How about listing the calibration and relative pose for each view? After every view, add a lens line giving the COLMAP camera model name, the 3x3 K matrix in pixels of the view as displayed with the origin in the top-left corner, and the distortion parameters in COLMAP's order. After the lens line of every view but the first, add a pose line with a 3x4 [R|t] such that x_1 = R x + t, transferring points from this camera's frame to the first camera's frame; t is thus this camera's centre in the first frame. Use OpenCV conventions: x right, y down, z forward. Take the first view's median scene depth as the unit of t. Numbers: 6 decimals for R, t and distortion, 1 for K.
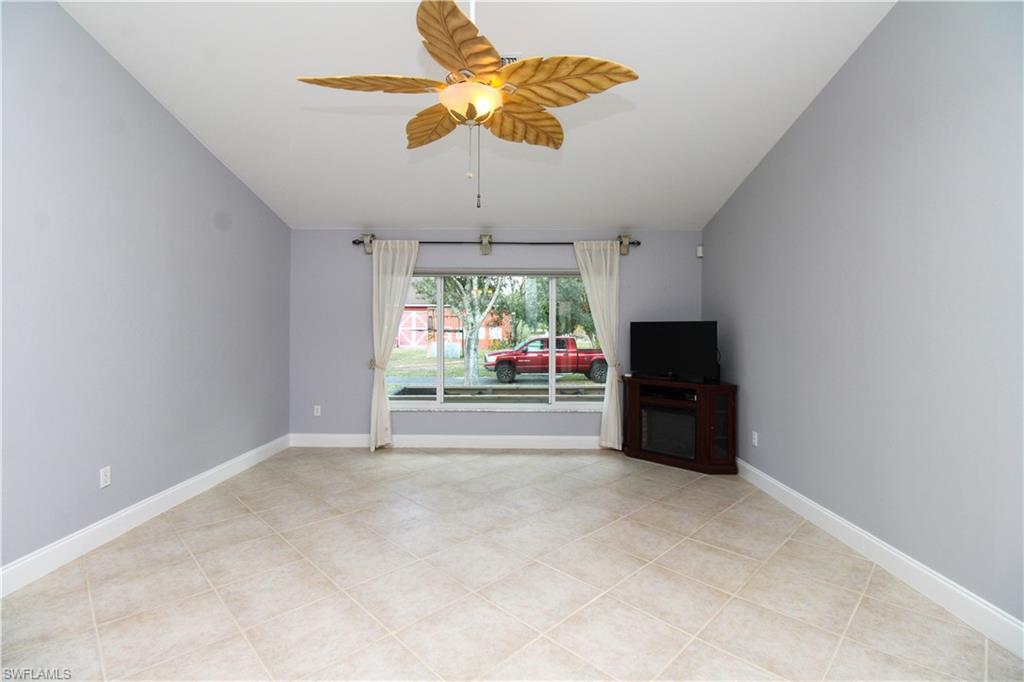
lens RADIAL K [[474.2, 0, 512.4], [0, 474.2, 327.0], [0, 0, 1]] dist [-0.001808, -0.010834]
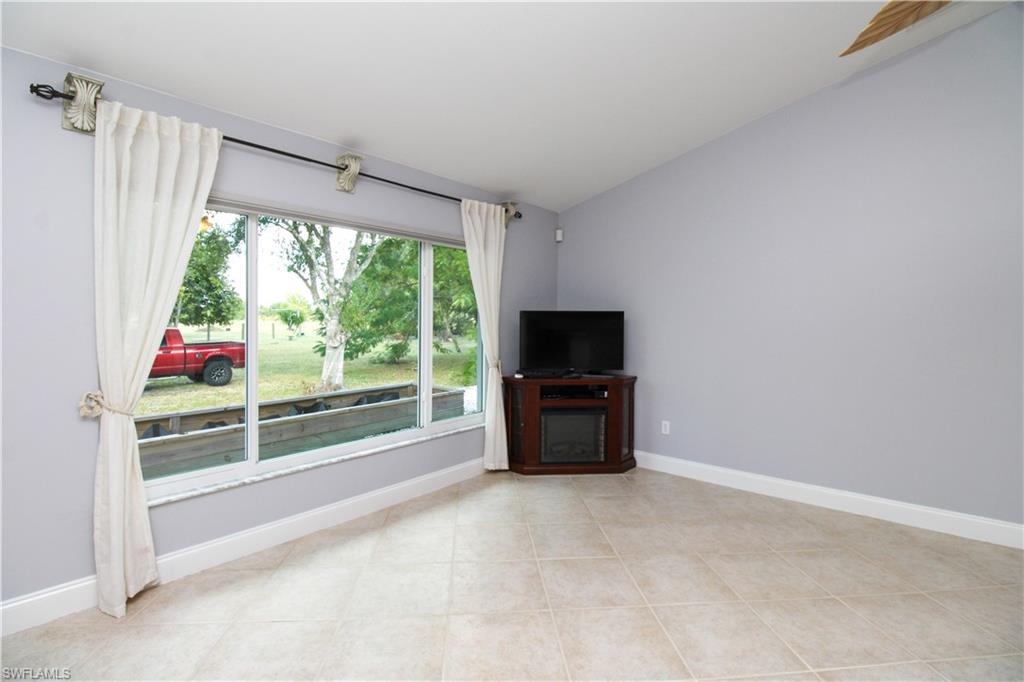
lens RADIAL K [[474.2, 0, 512.4], [0, 474.2, 327.0], [0, 0, 1]] dist [-0.001808, -0.010834]
pose [[0.648213, -0.013413, 0.761341, -0.374076], [-0.006089, 0.999722, 0.022796, -0.000921], [-0.761434, -0.019413, 0.647951, 0.471542]]
